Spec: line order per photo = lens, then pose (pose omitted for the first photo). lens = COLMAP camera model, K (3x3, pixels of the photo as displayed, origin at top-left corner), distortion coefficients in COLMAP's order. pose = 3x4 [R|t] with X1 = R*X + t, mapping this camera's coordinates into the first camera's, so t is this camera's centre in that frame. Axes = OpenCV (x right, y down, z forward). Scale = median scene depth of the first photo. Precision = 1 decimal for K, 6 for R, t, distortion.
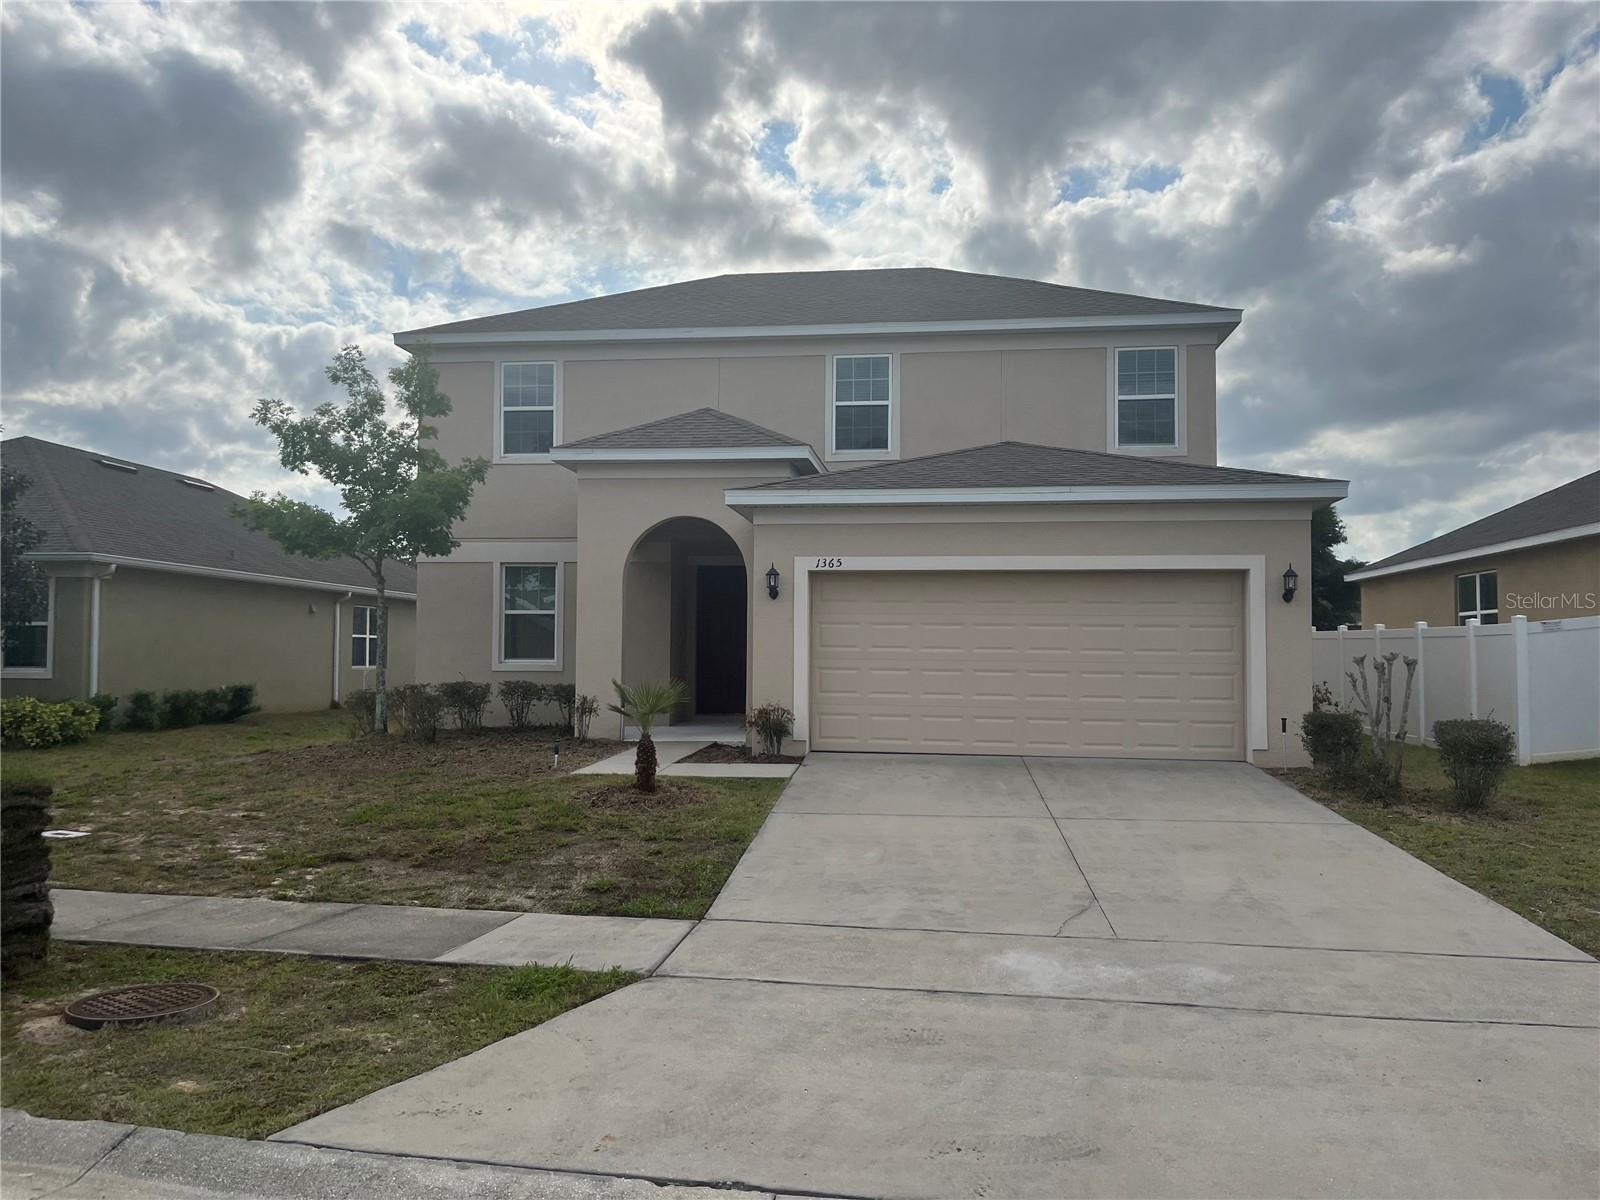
lens RADIAL K [[1217.1, 0, 803.6], [0, 1217.1, 602.6], [0, 0, 1]] dist [0.037648, -0.032897]
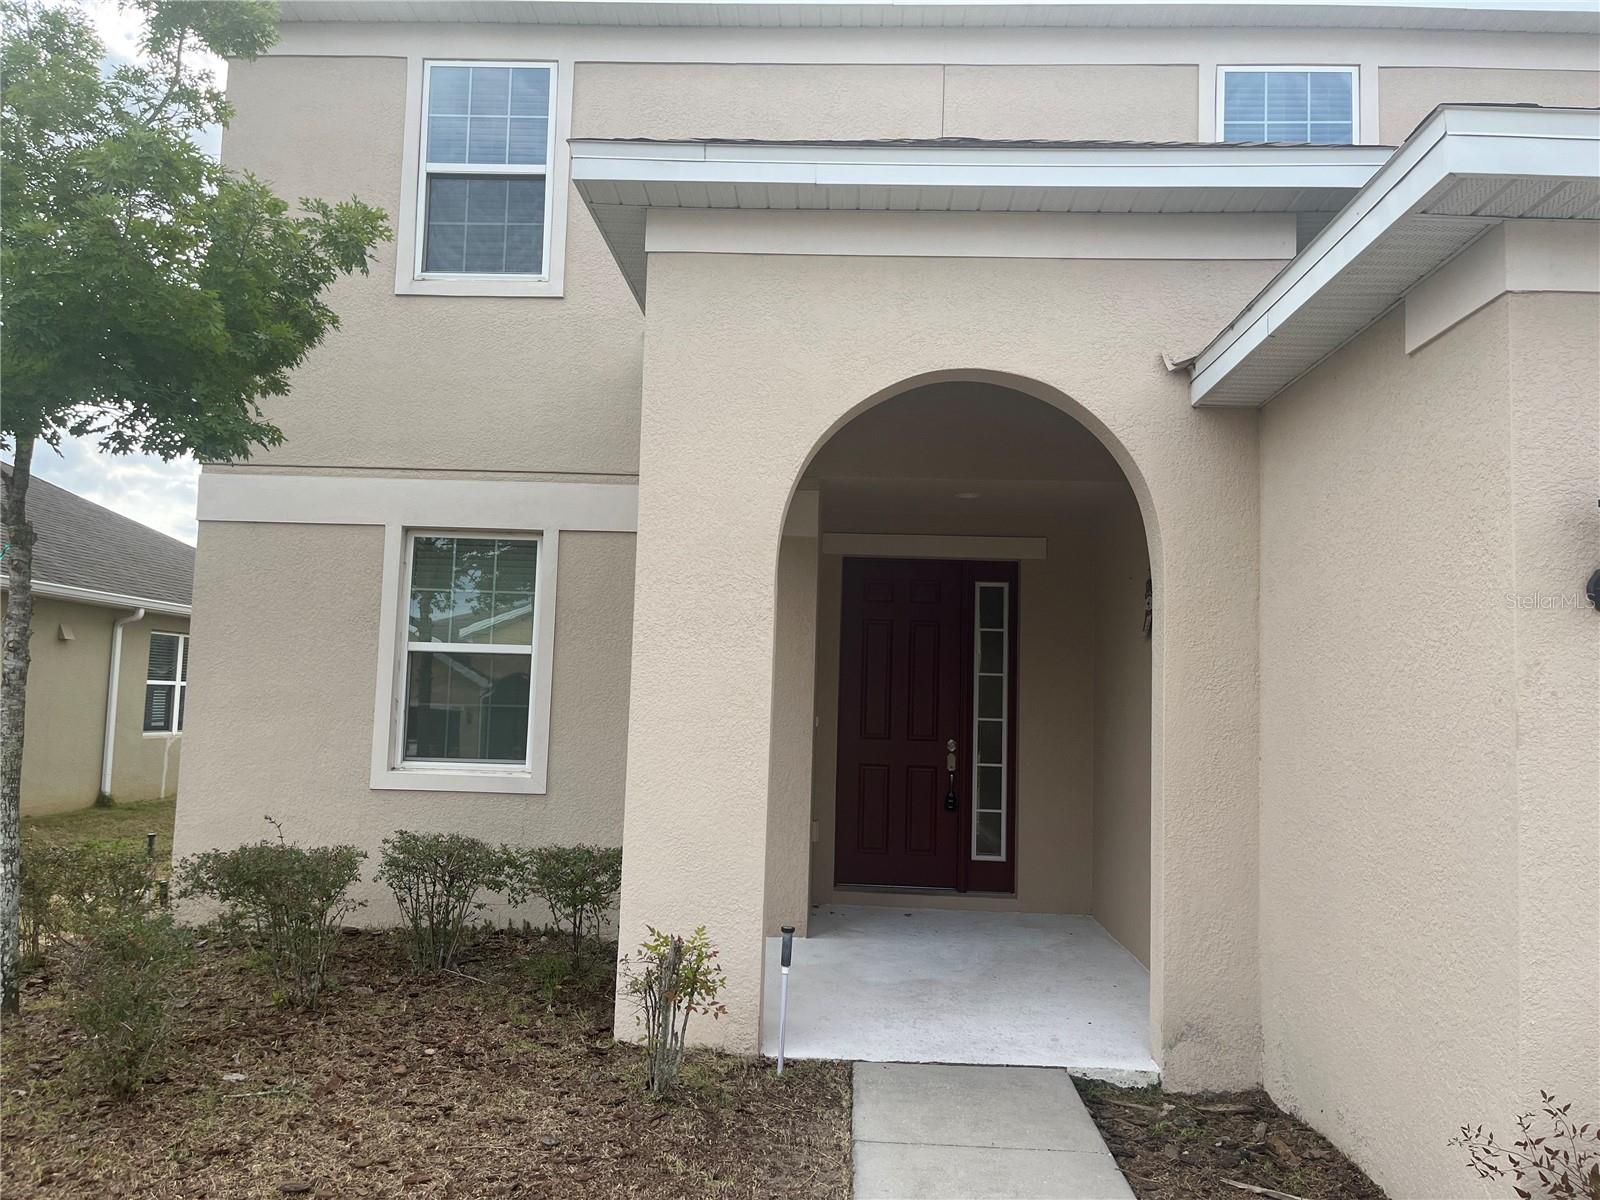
lens RADIAL K [[1217.1, 0, 797.3], [0, 1217.1, 597.6], [0, 0, 1]] dist [0.037648, -0.032897]
pose [[0.997624, 0.031438, 0.061305, -0.138621], [-0.028779, 0.998626, -0.043792, 0.005975], [-0.062597, 0.041924, 0.997158, 0.573497]]
